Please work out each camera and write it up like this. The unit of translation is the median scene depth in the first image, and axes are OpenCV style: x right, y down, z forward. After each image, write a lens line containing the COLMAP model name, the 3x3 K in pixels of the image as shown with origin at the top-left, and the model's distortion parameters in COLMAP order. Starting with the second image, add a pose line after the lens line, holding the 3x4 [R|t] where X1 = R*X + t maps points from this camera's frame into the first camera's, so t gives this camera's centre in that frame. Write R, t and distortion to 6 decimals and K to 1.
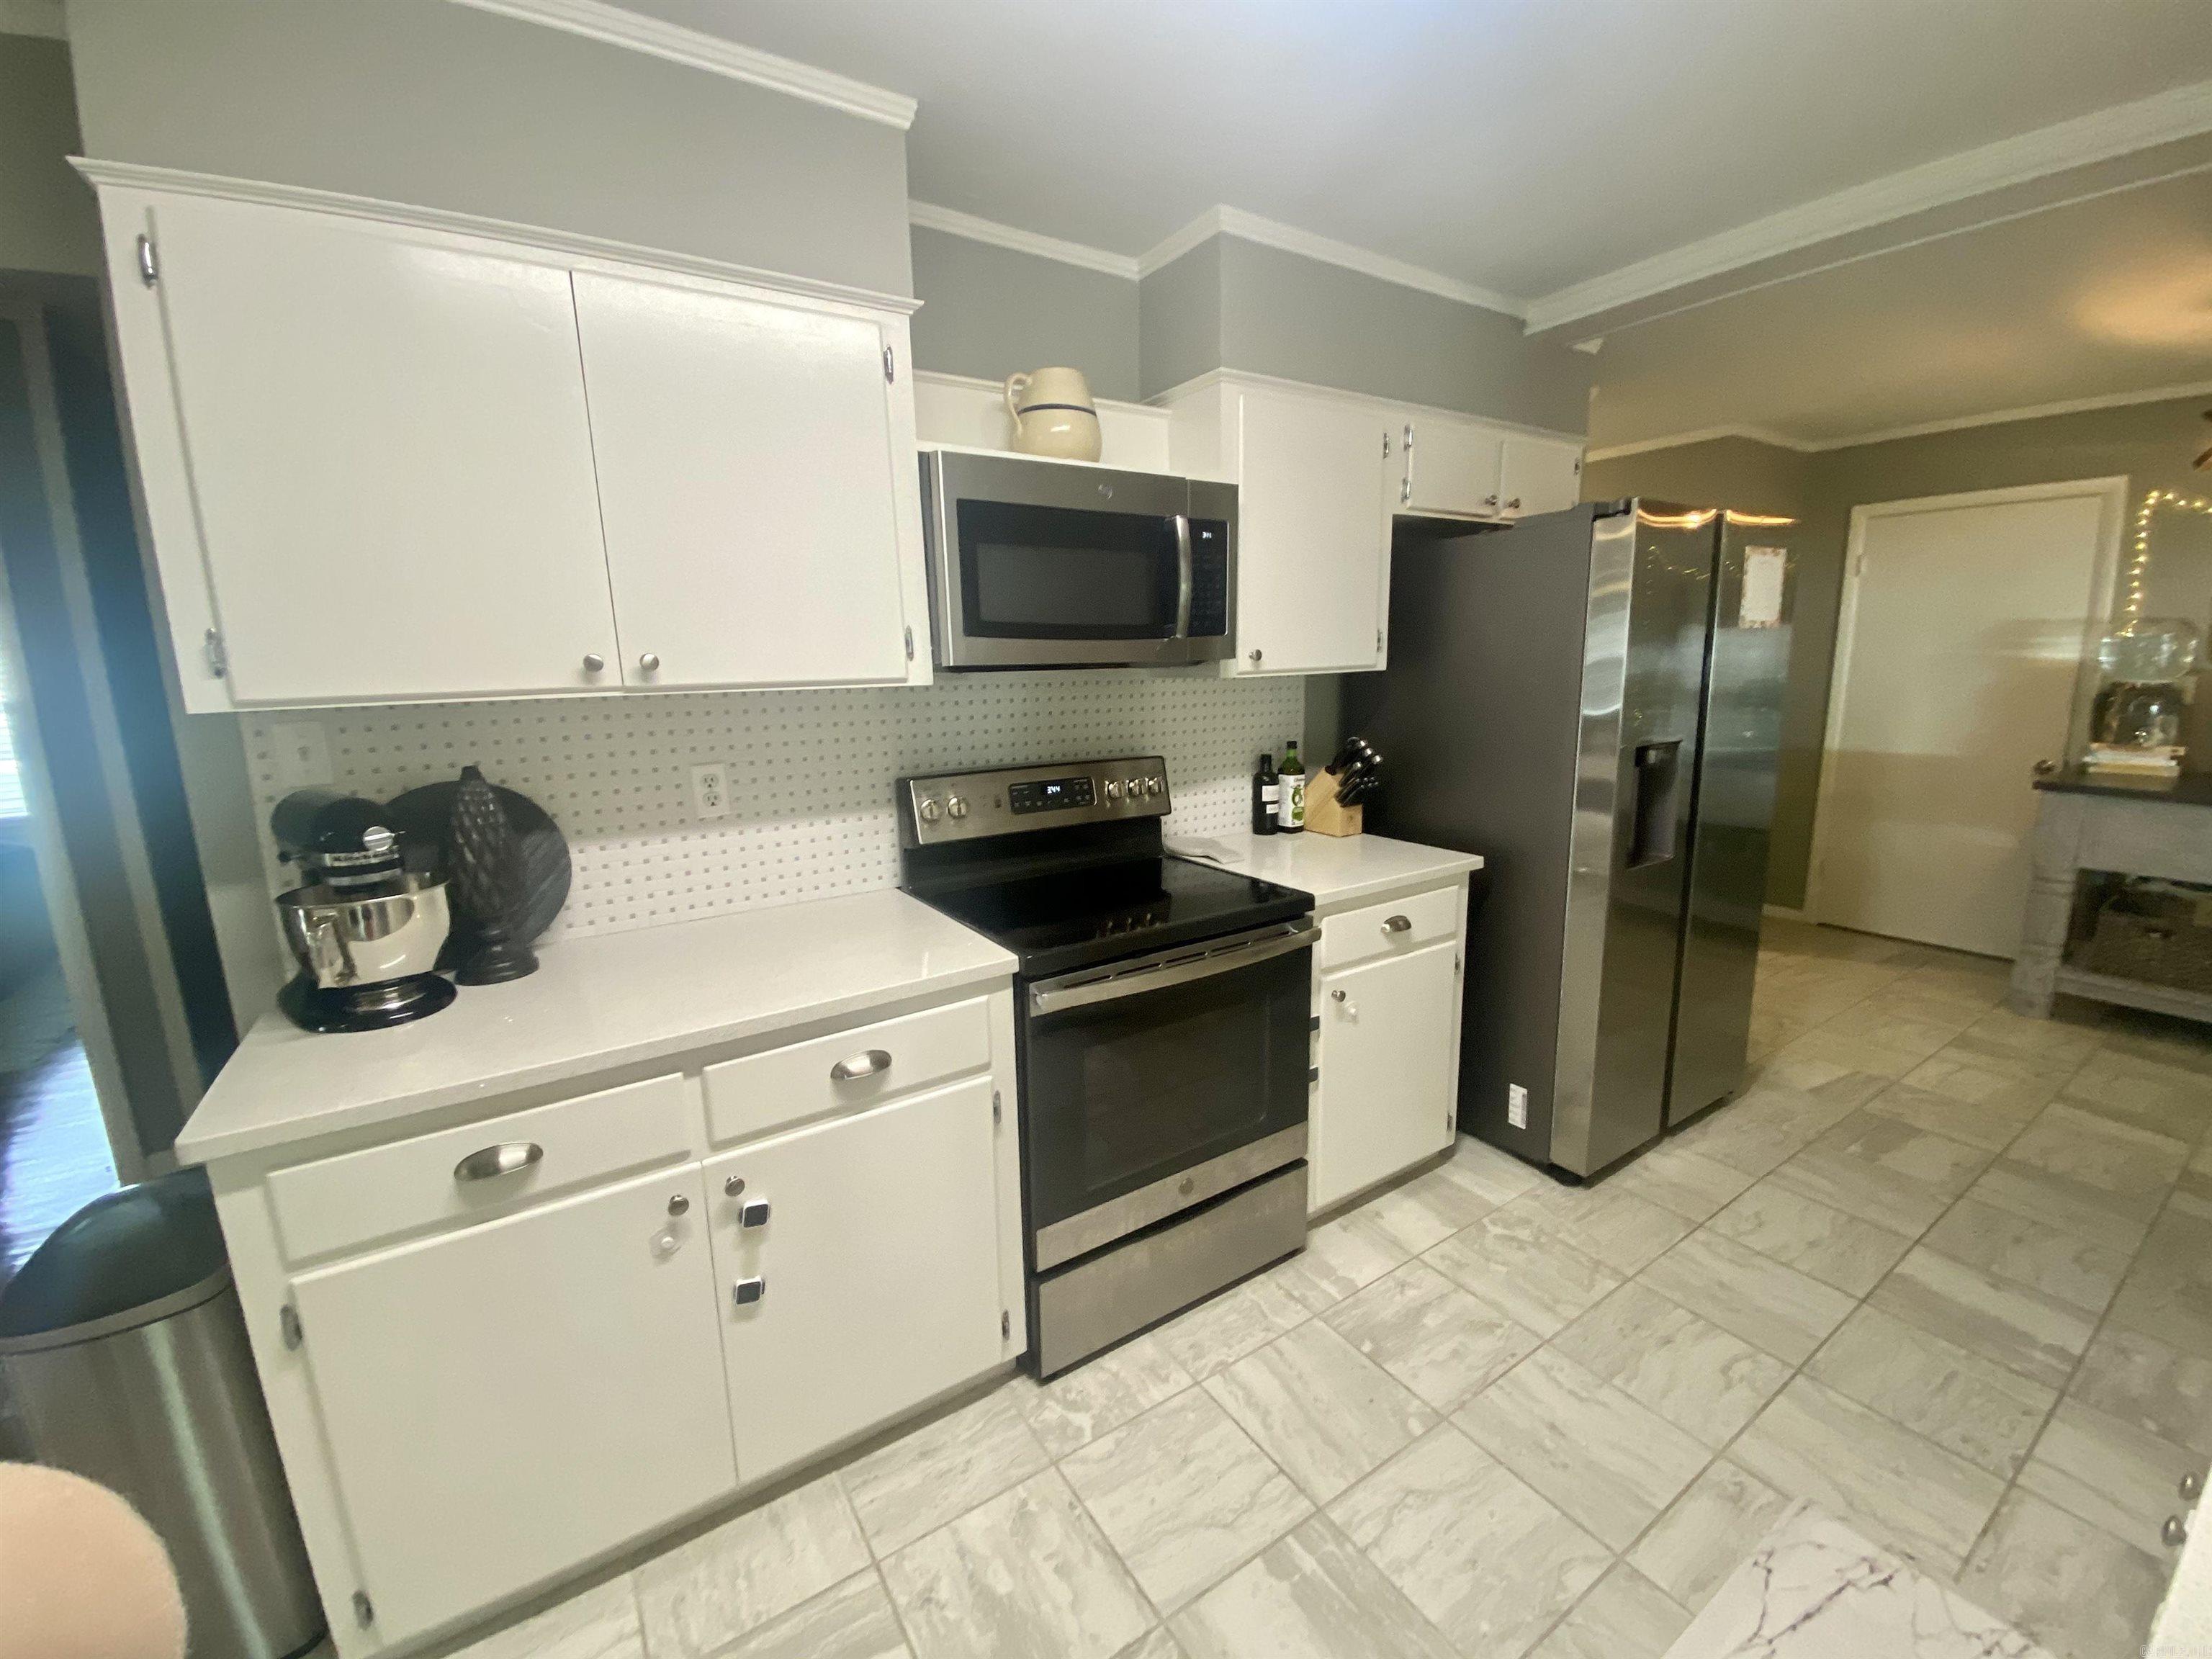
lens RADIAL K [[892.1, 0, 1106.0], [0, 892.1, 829.5], [0, 0, 1]] dist [0.008833, -0.014938]
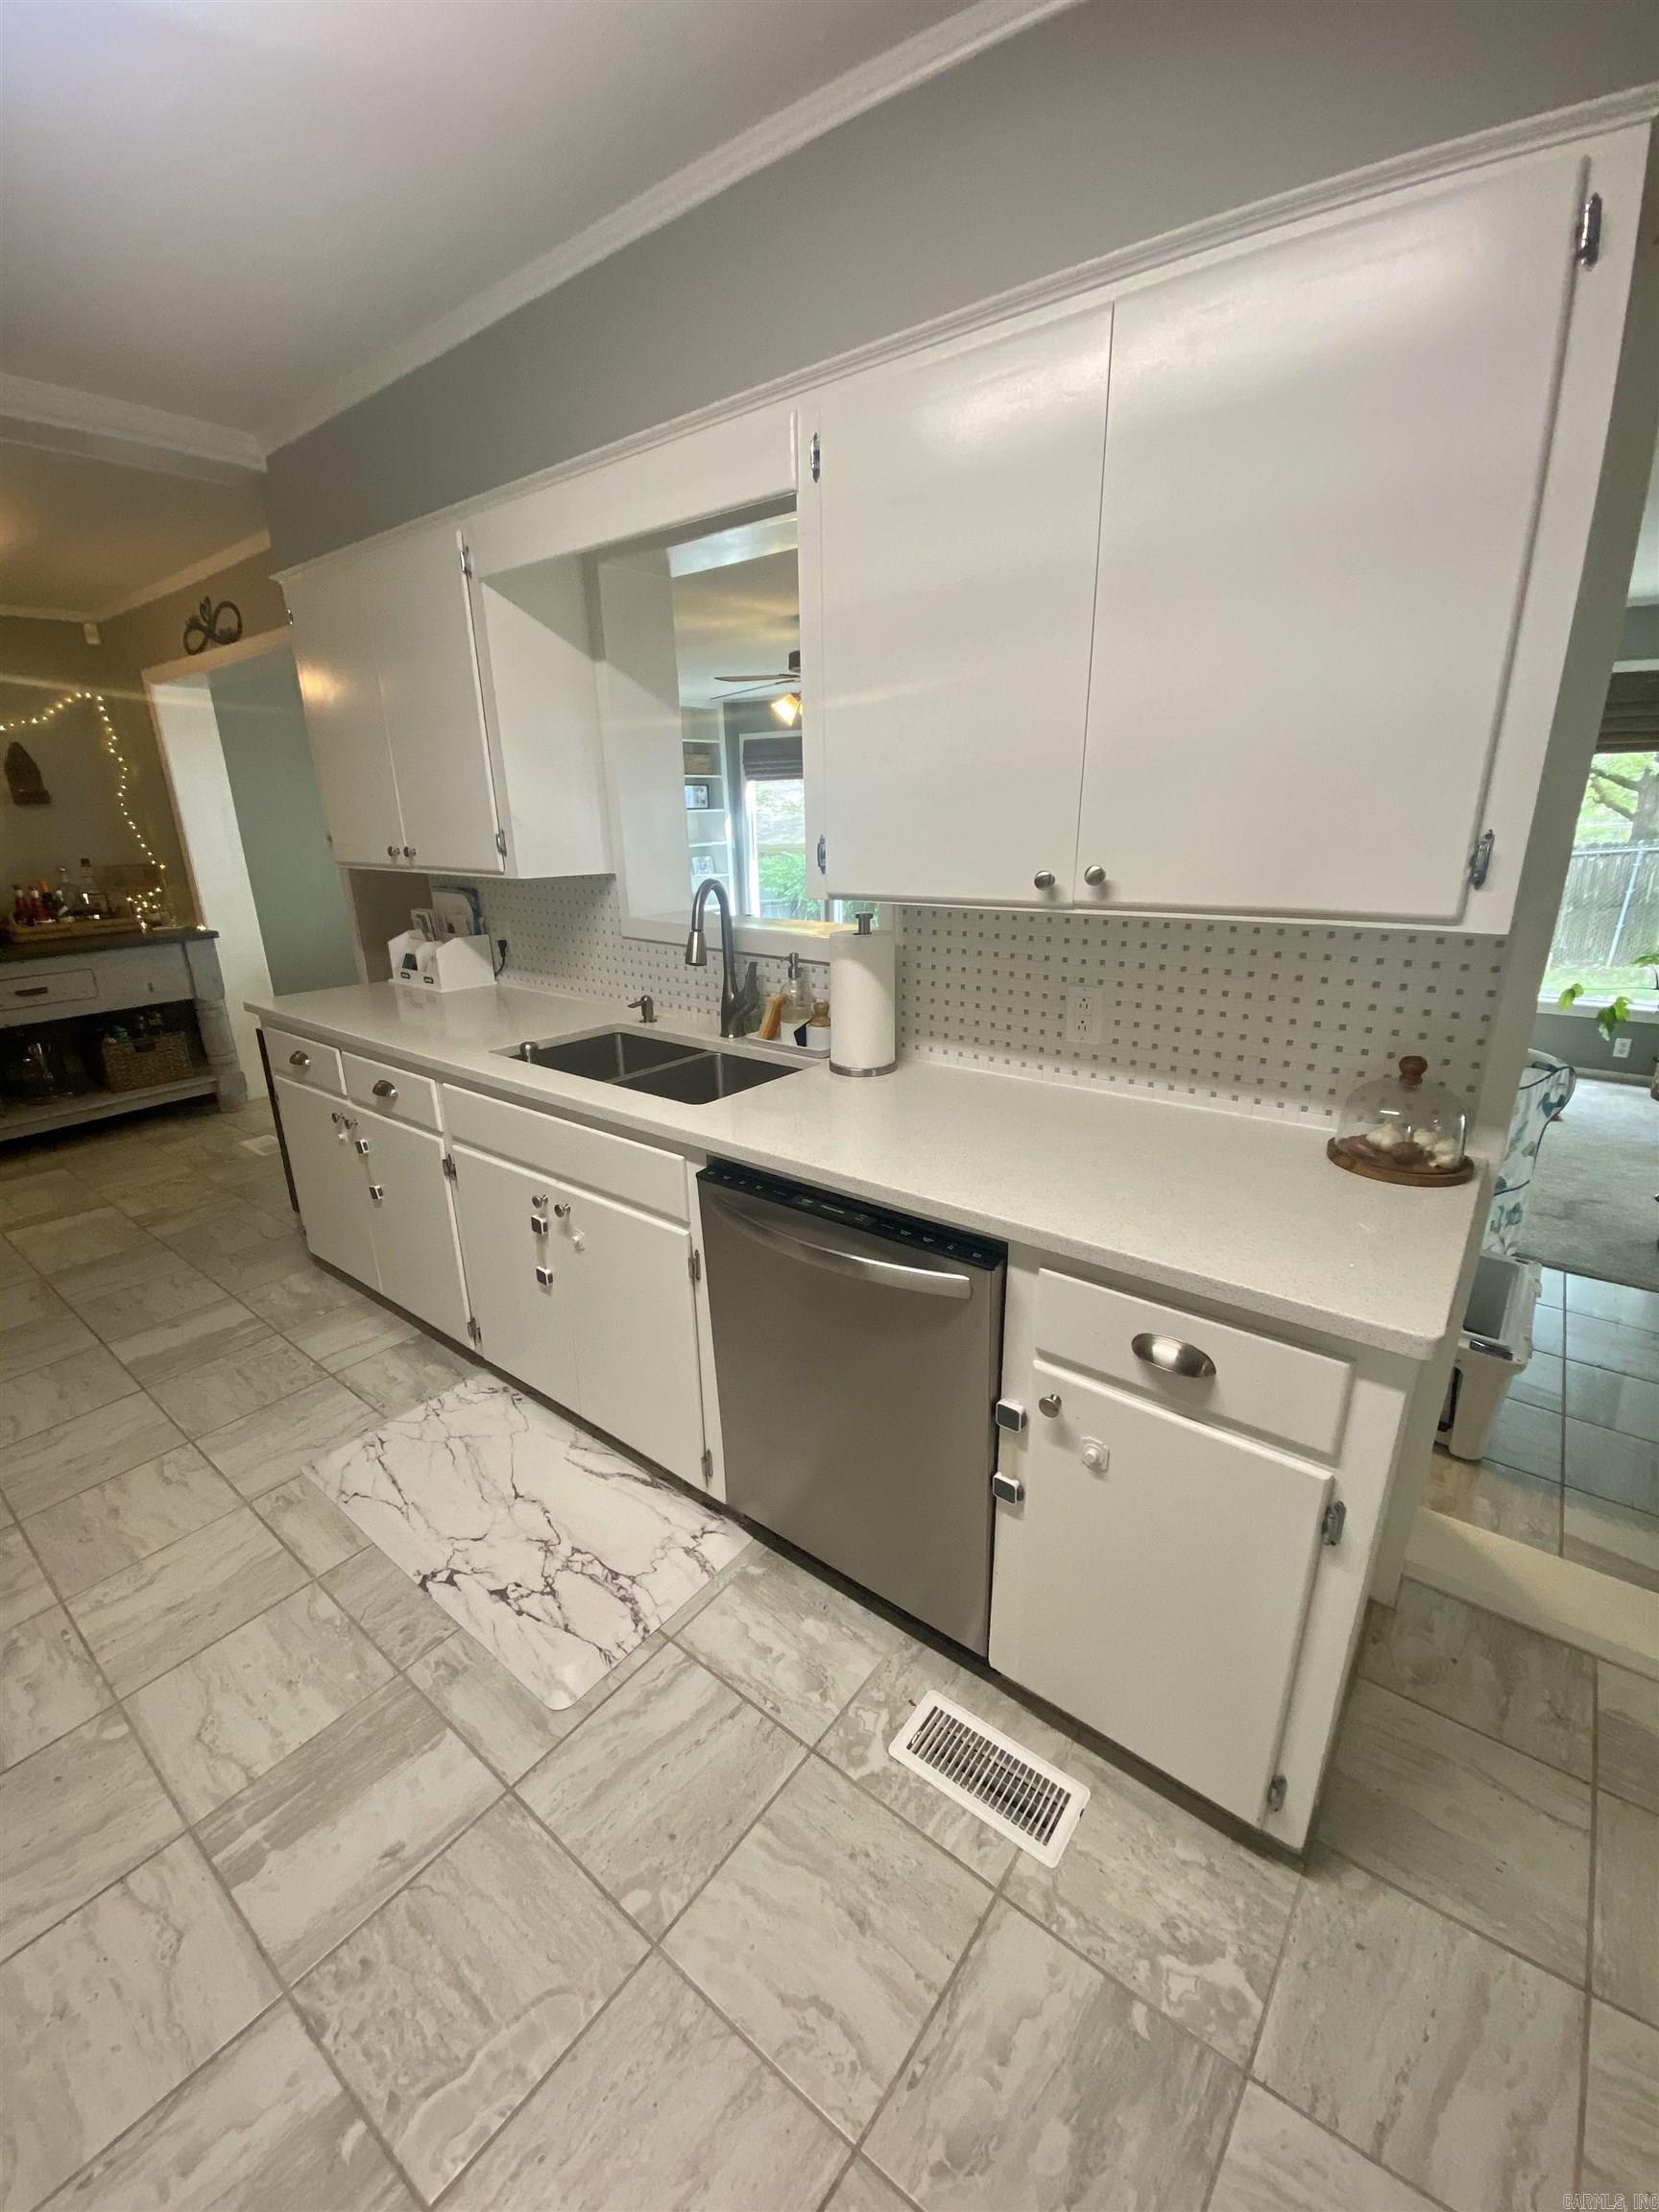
lens RADIAL K [[882.0, 0, 829.5], [0, 882.0, 1106.0], [0, 0, 1]] dist [0.026258, -0.025453]
pose [[-0.323633, -0.275410, 0.905213, -0.307271], [0.203284, 0.914120, 0.350799, -0.035855], [-0.924087, 0.297546, -0.239853, 0.229797]]
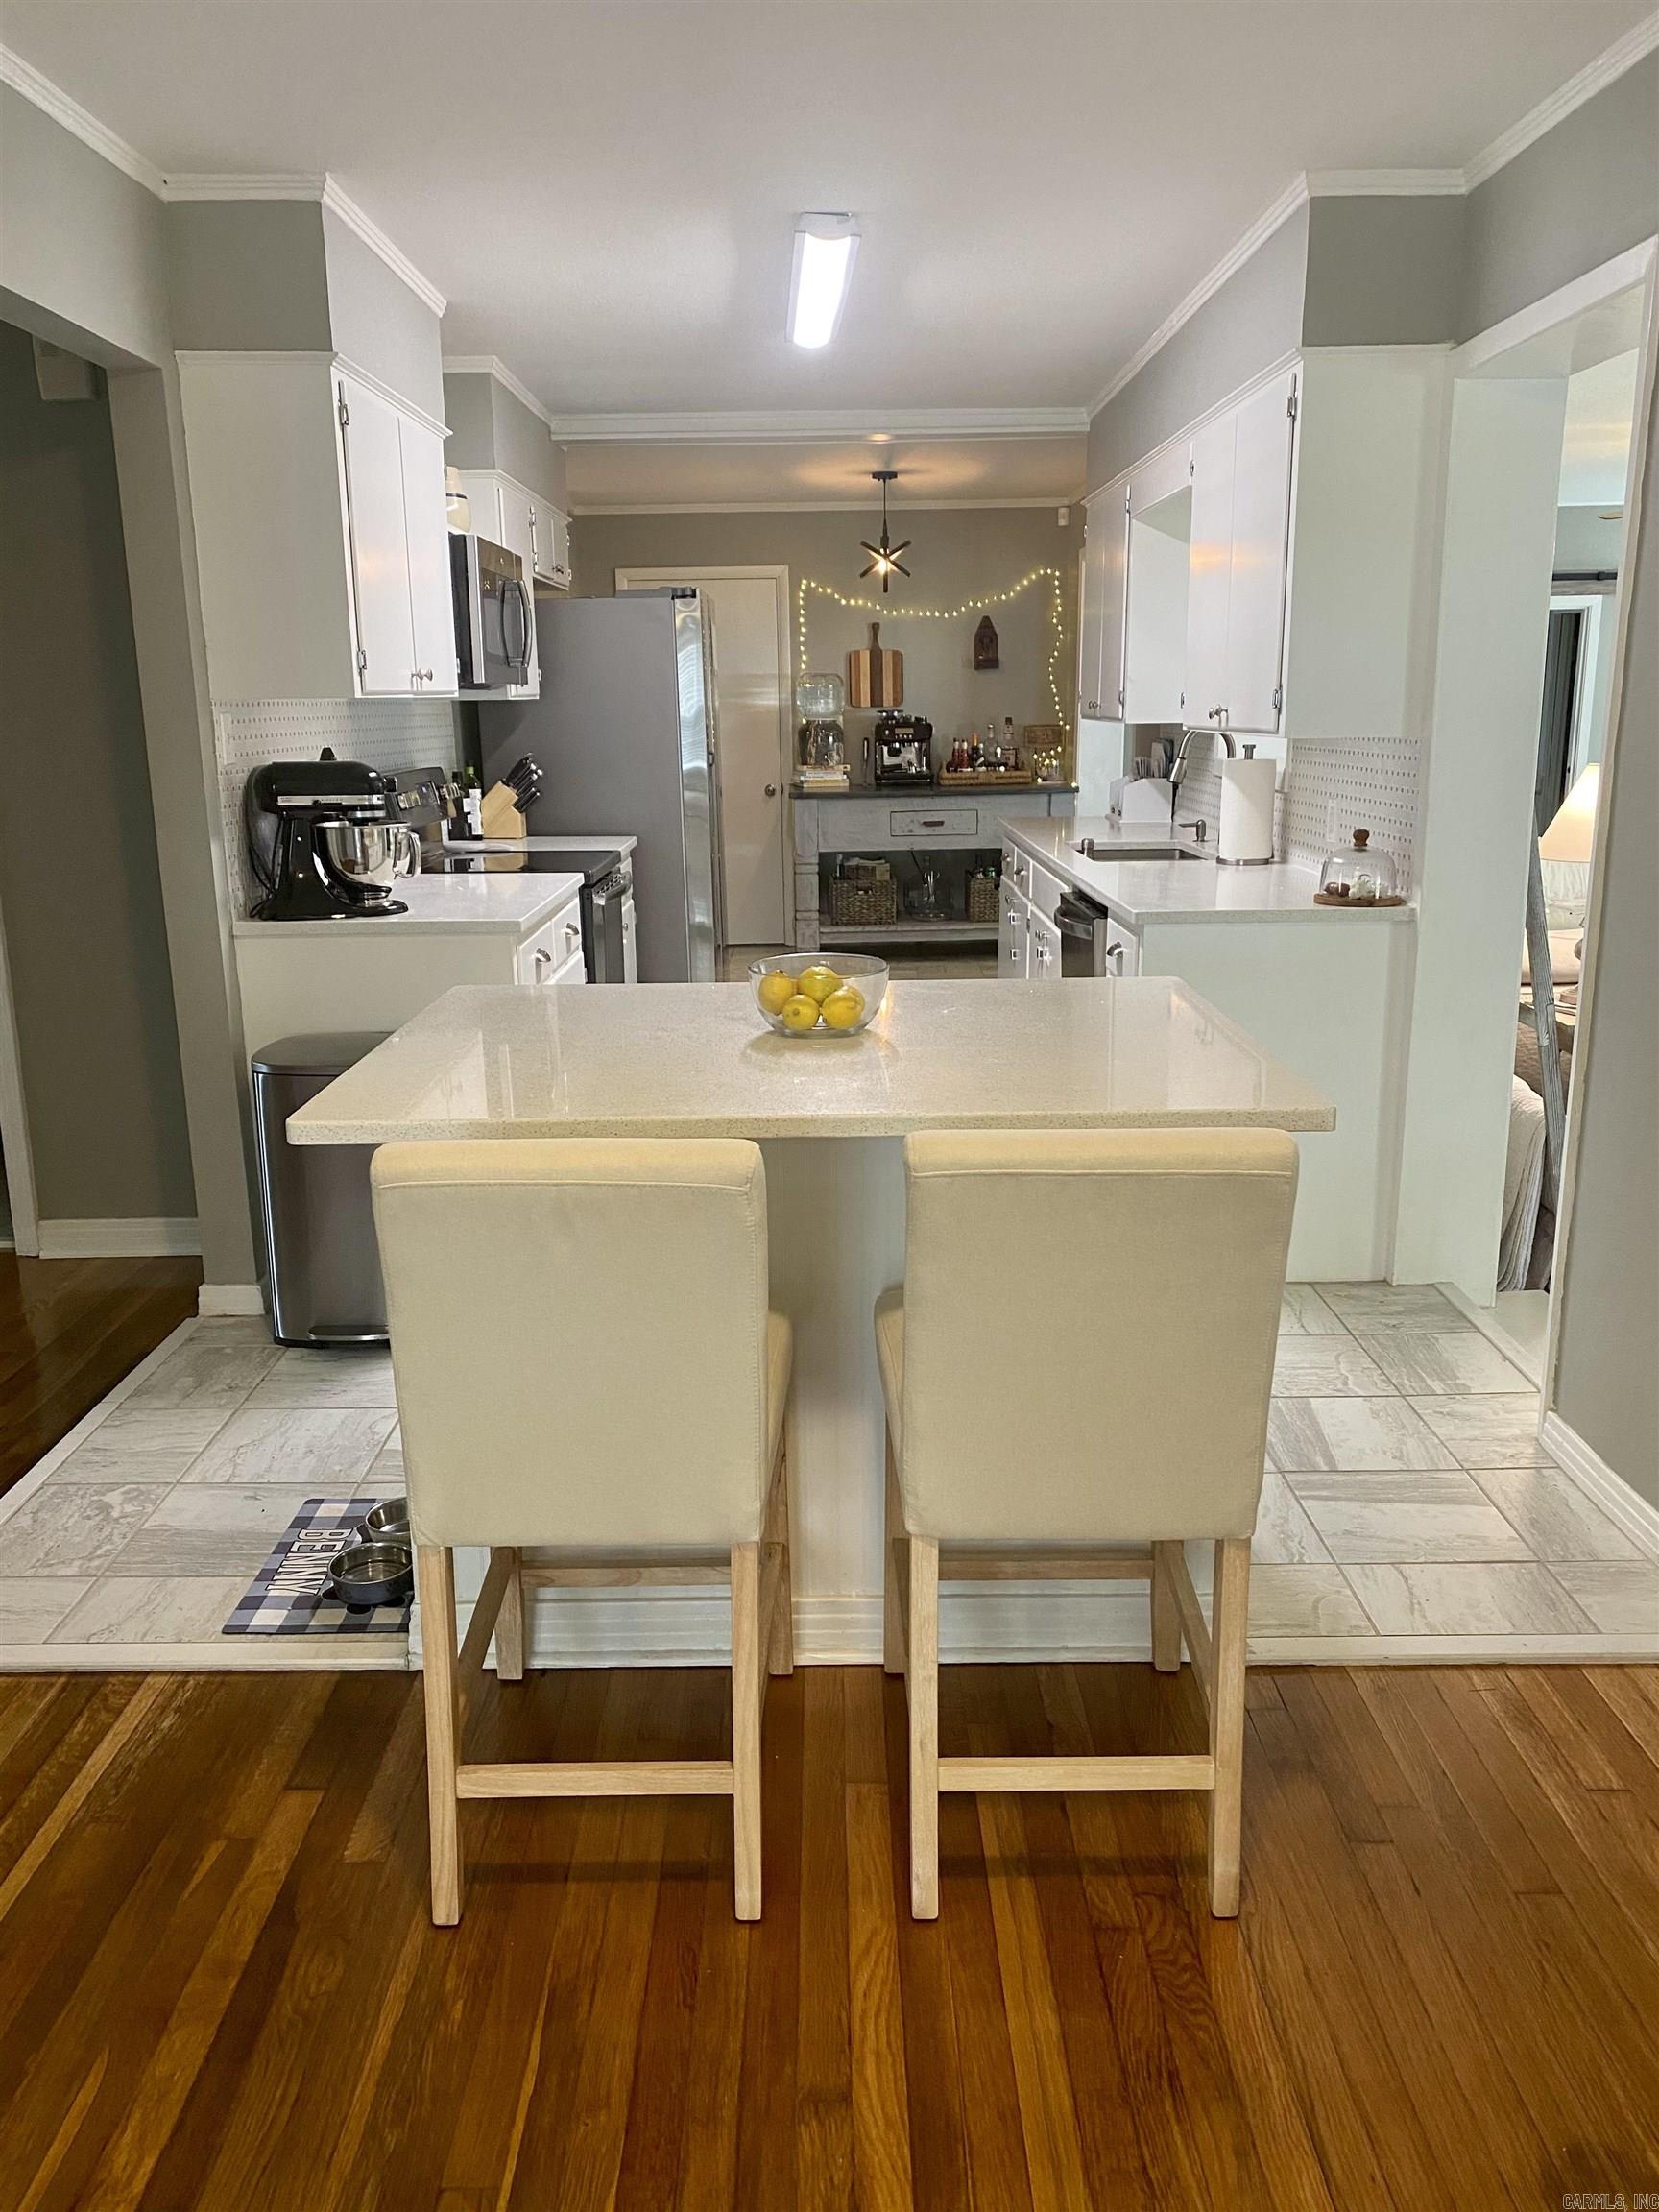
lens RADIAL K [[1701.5, 0, 829.5], [0, 1701.5, 1106.0], [0, 0, 1]] dist [0.070588, 0.007920]
pose [[0.545932, -0.181289, 0.817981, -1.495356], [0.161949, 0.980730, 0.109272, 0.182427], [-0.822029, 0.072816, 0.564772, -0.661793]]
